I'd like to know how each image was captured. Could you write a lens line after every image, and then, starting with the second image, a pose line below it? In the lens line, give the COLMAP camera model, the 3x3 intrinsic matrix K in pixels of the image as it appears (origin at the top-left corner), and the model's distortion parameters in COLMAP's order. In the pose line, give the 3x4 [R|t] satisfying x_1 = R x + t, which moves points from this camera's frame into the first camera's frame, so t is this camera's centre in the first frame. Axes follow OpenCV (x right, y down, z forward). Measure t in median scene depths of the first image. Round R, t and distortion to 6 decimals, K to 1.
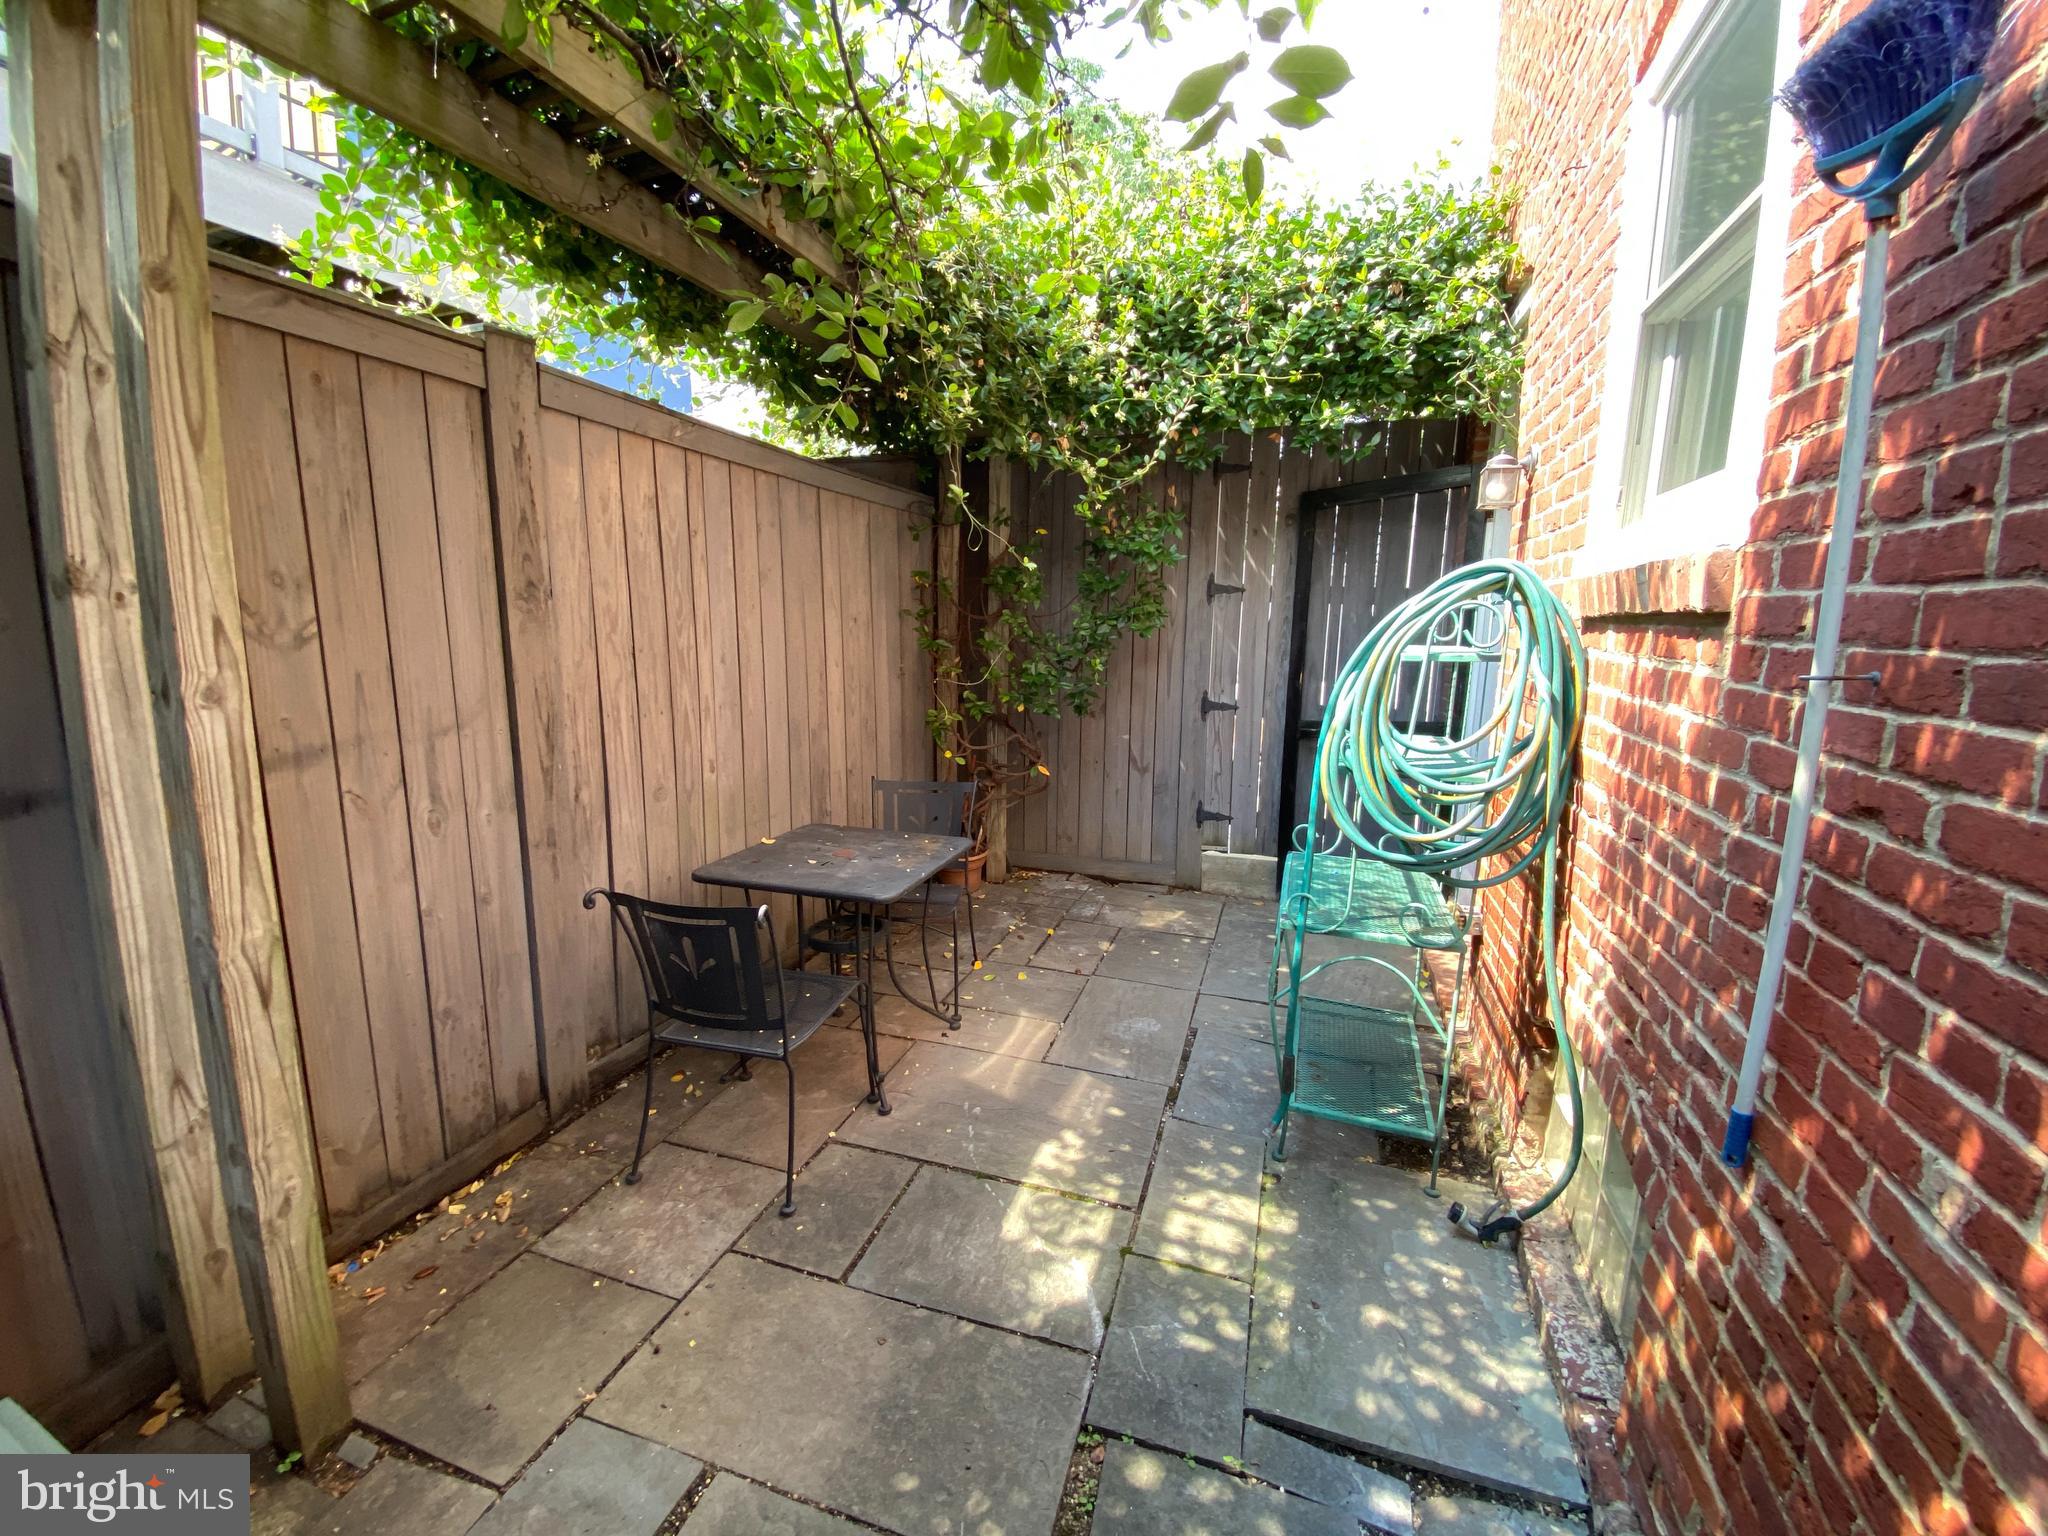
lens RADIAL K [[830.4, 0, 1019.0], [0, 830.4, 769.2], [0, 0, 1]] dist [0.024075, -0.022931]
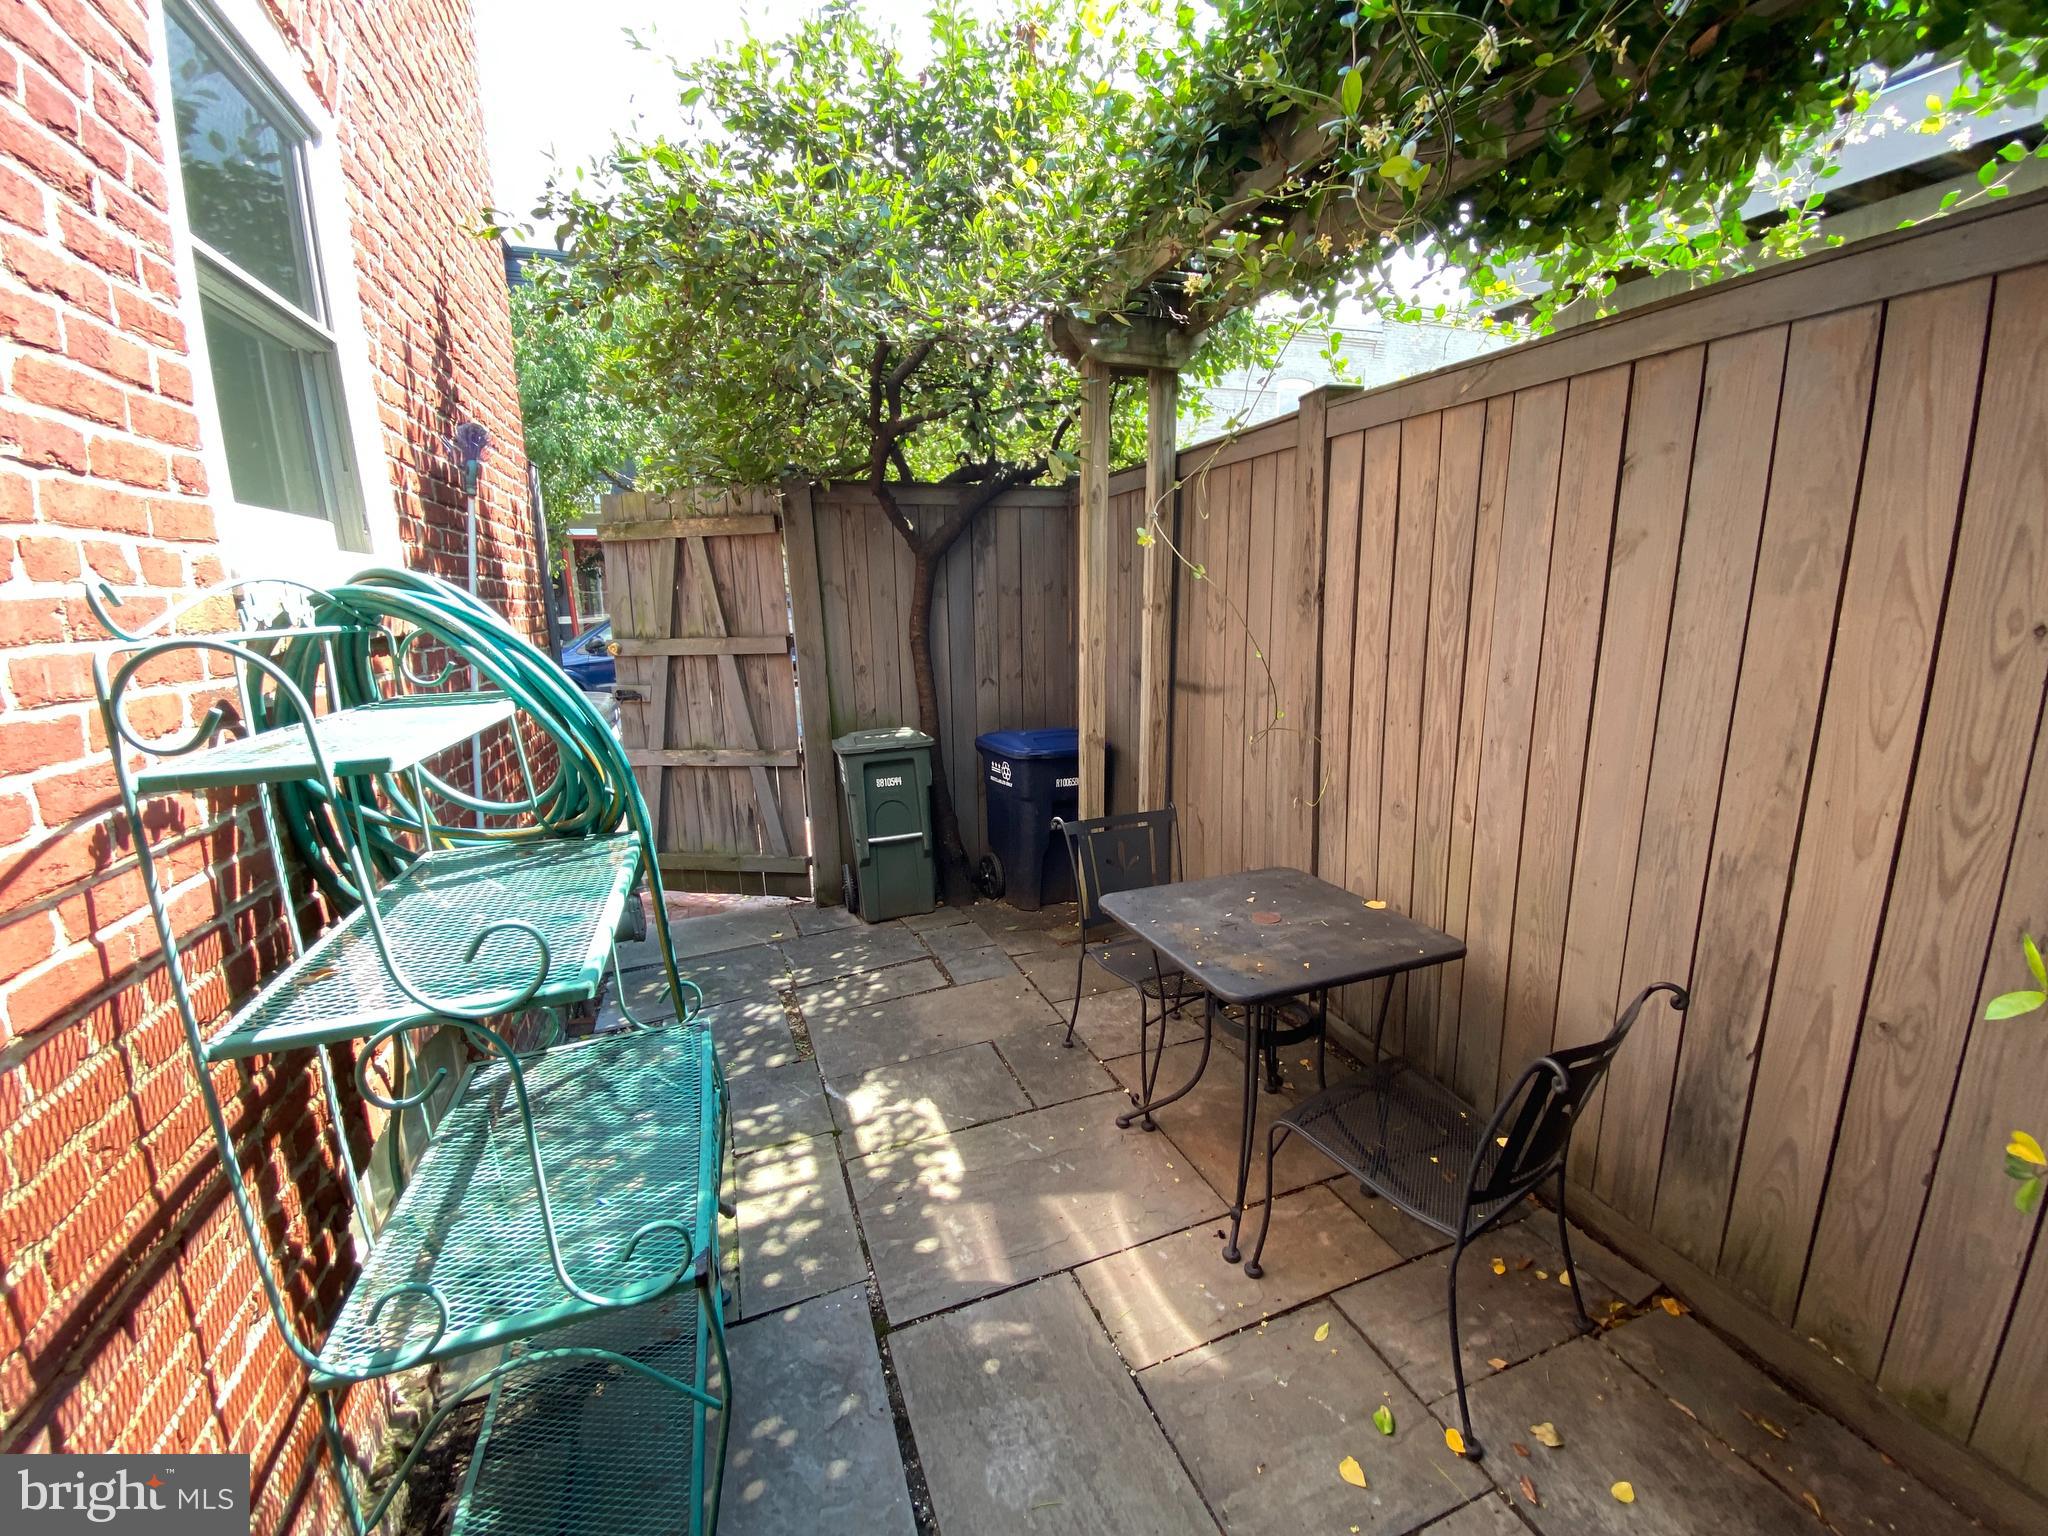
lens RADIAL K [[830.4, 0, 1019.0], [0, 830.4, 769.2], [0, 0, 1]] dist [0.024075, -0.022931]
pose [[-0.775764, 0.130321, -0.617420, 0.510067], [-0.098809, 0.941285, 0.322831, -0.304379], [0.623239, 0.311447, -0.717338, 1.567201]]
